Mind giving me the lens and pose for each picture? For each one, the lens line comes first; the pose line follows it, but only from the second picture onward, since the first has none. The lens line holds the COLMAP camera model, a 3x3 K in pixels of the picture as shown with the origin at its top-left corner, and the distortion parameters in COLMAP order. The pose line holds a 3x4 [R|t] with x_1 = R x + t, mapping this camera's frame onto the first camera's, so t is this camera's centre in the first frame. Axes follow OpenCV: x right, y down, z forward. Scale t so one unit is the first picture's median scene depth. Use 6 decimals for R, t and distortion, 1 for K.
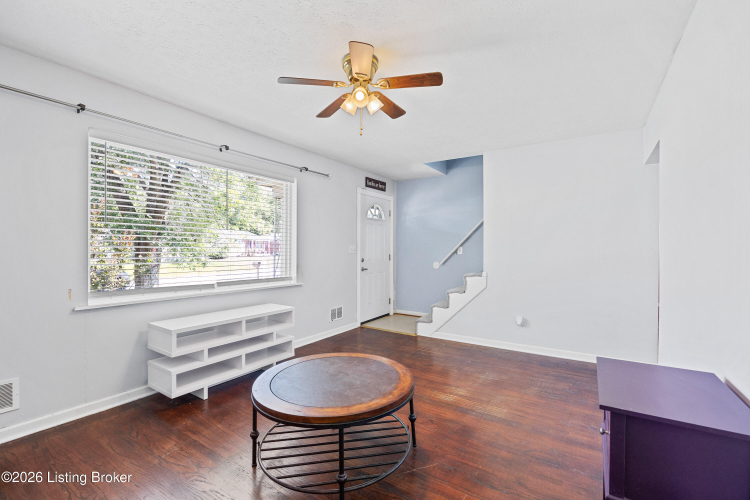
lens RADIAL K [[320.0, 0, 380.5], [0, 320.0, 249.3], [0, 0, 1]] dist [-0.022428, 0.002479]
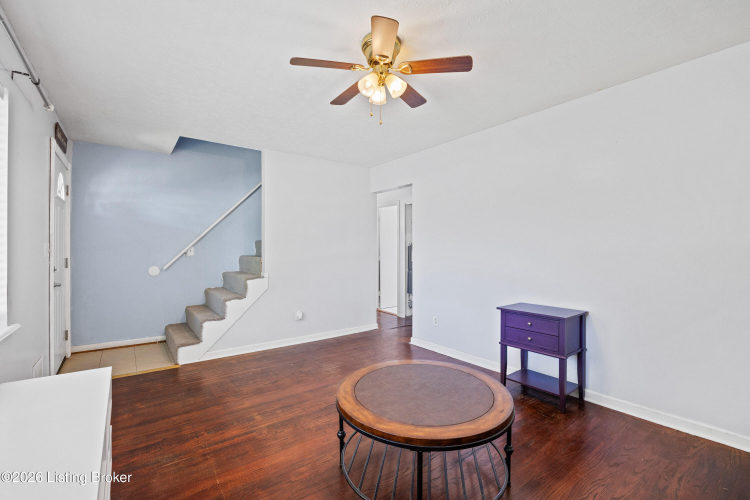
lens RADIAL K [[320.0, 0, 369.3], [0, 320.0, 248.8], [0, 0, 1]] dist [-0.022428, 0.002479]
pose [[0.342915, 0.007088, 0.939340, -0.500827], [-0.002483, 0.999975, -0.006639, 0.002156], [-0.939363, -0.000055, 0.342924, 0.391275]]
